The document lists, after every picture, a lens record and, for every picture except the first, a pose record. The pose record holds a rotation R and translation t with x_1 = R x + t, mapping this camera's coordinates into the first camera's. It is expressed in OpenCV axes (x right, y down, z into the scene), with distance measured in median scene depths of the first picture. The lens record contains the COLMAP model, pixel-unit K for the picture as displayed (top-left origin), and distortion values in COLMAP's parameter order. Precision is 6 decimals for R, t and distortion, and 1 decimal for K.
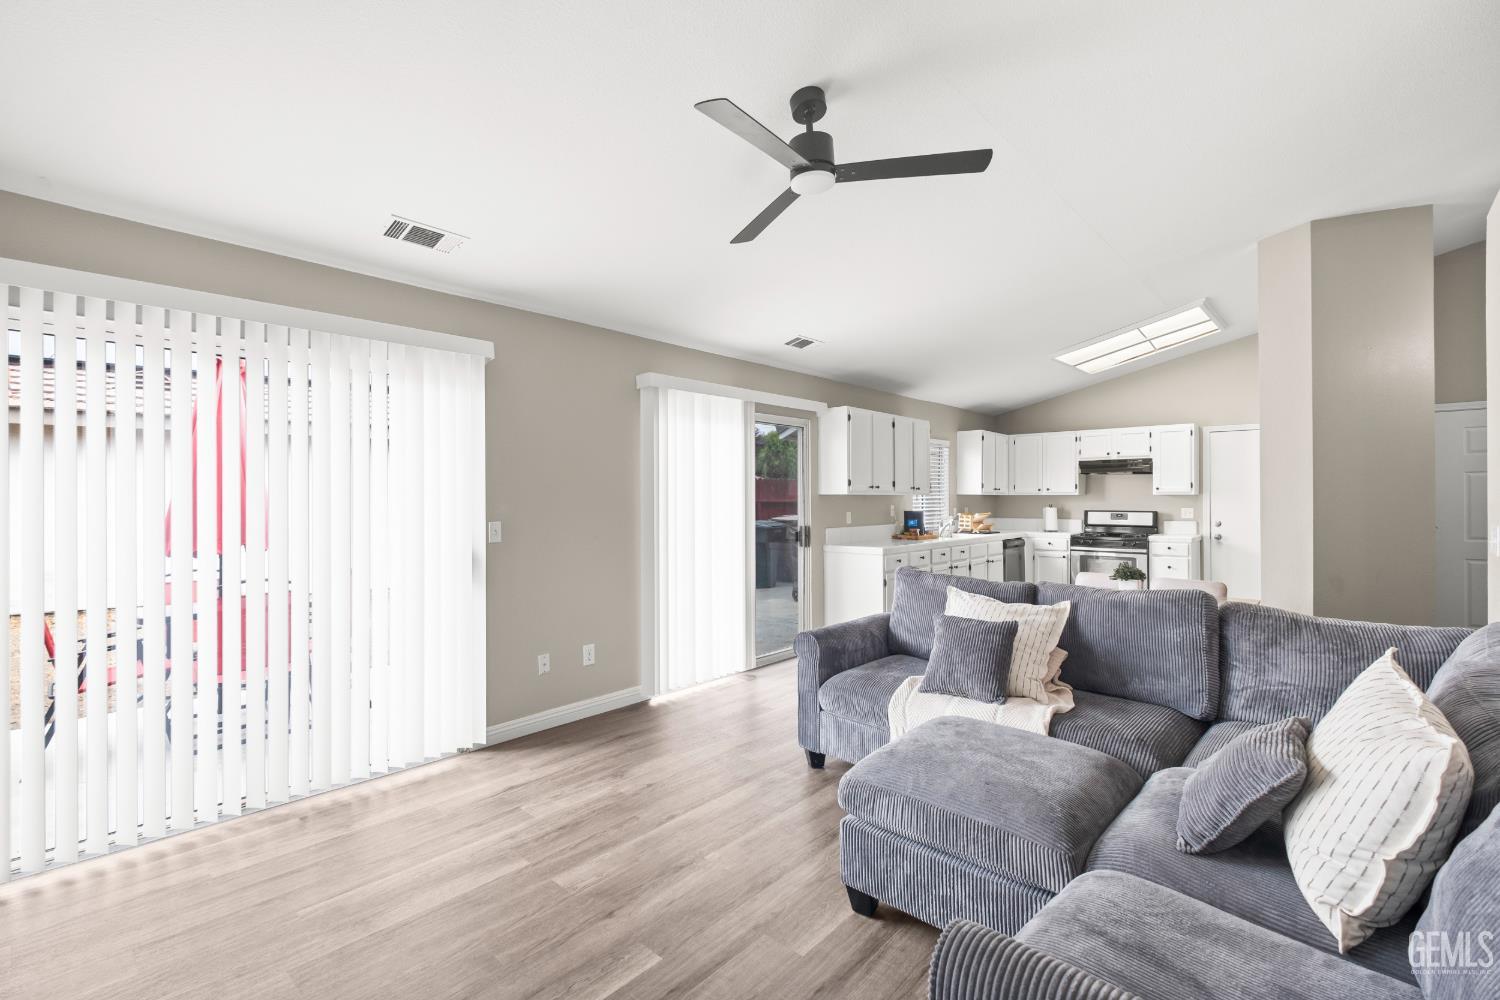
lens RADIAL K [[668.7, 0, 739.5], [0, 668.7, 498.6], [0, 0, 1]] dist [0.000273, -0.000074]
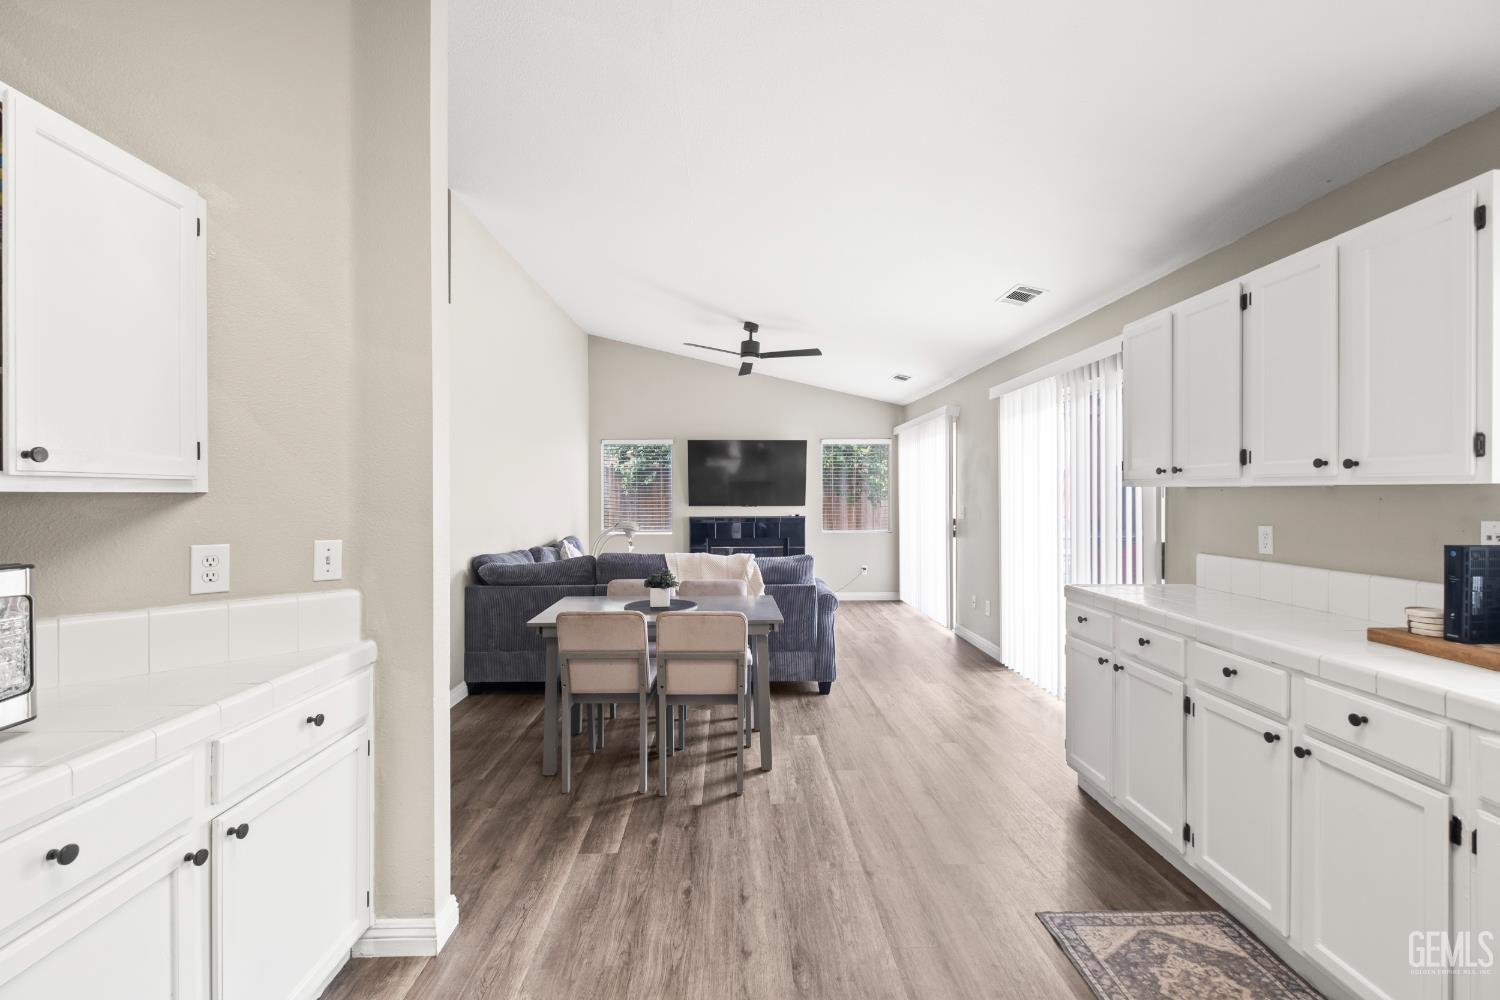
lens RADIAL K [[668.7, 0, 739.5], [0, 668.7, 498.6], [0, 0, 1]] dist [0.000273, -0.000074]
pose [[-0.733545, 0.008522, -0.679587, 1.081671], [0.003212, 0.999954, 0.009072, -0.004212], [0.679633, 0.004472, -0.733539, 1.676159]]
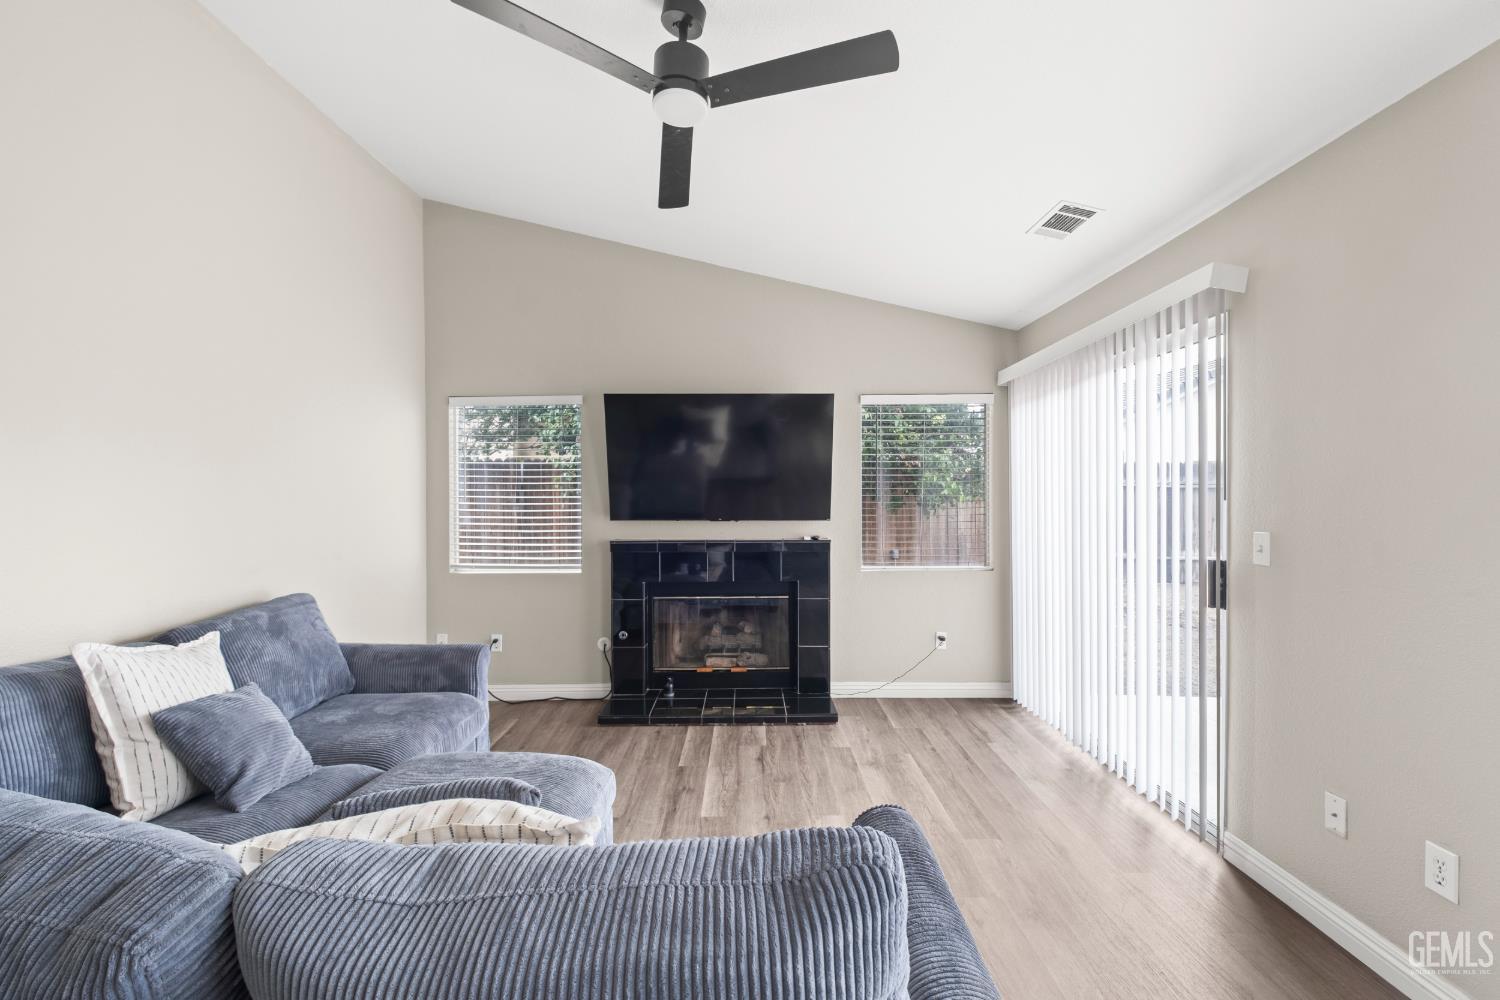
lens RADIAL K [[668.7, 0, 739.5], [0, 668.7, 498.6], [0, 0, 1]] dist [0.000273, -0.000074]
pose [[-0.746683, 0.001104, -0.665179, 0.374740], [0.002461, 0.999996, -0.001102, 0.003323], [0.665176, -0.002460, -0.746683, 1.024485]]
